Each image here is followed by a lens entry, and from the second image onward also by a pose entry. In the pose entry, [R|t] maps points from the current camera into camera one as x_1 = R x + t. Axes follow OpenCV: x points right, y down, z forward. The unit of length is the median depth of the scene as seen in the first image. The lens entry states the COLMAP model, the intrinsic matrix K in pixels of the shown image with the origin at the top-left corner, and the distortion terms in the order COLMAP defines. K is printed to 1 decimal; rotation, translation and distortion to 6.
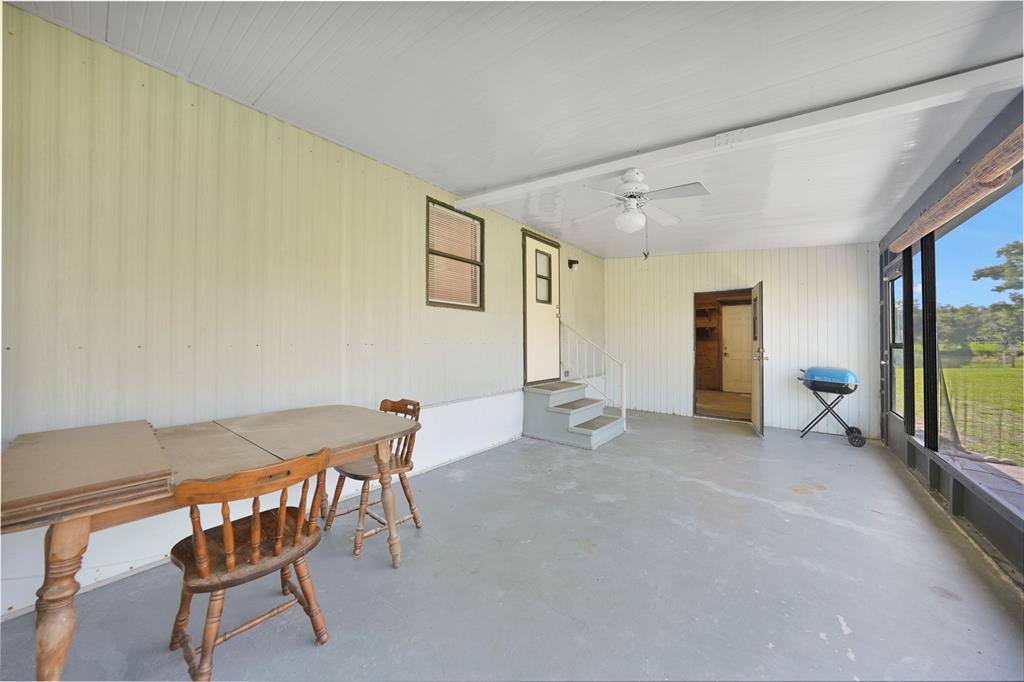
lens RADIAL K [[358.7, 0, 512.0], [0, 358.7, 341.0], [0, 0, 1]] dist [-0.026251, 0.005431]
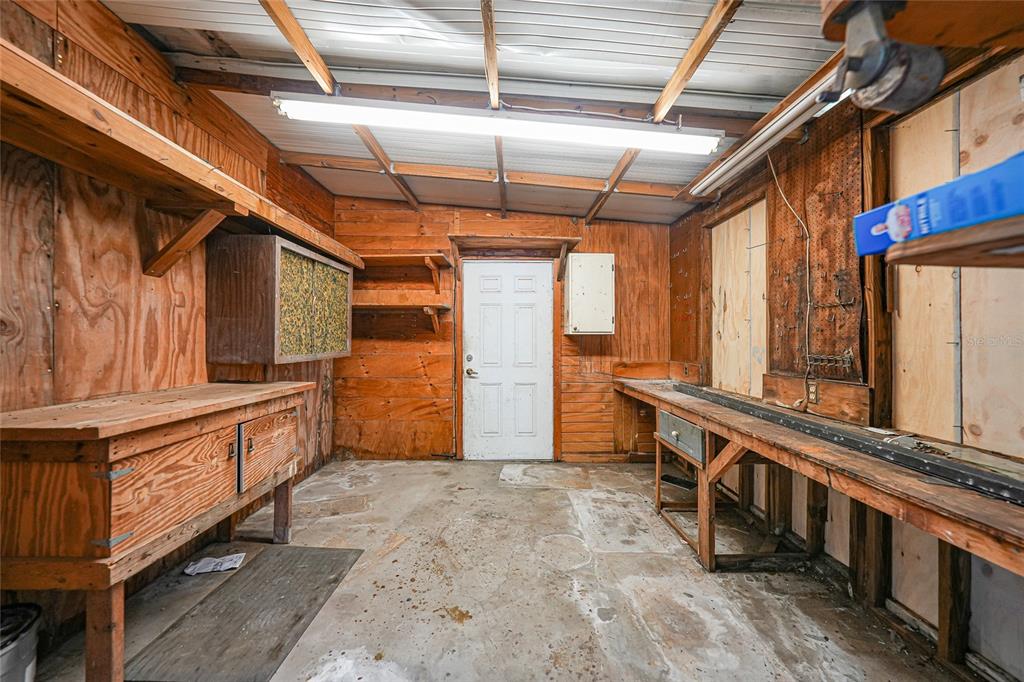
lens RADIAL K [[358.7, 0, 512.0], [0, 358.7, 341.0], [0, 0, 1]] dist [-0.026251, 0.005431]
pose [[0.797007, 0.003499, 0.603960, 0.382066], [-0.004104, 0.999992, -0.000377, -0.000693], [-0.603957, -0.002178, 0.797014, 0.628285]]
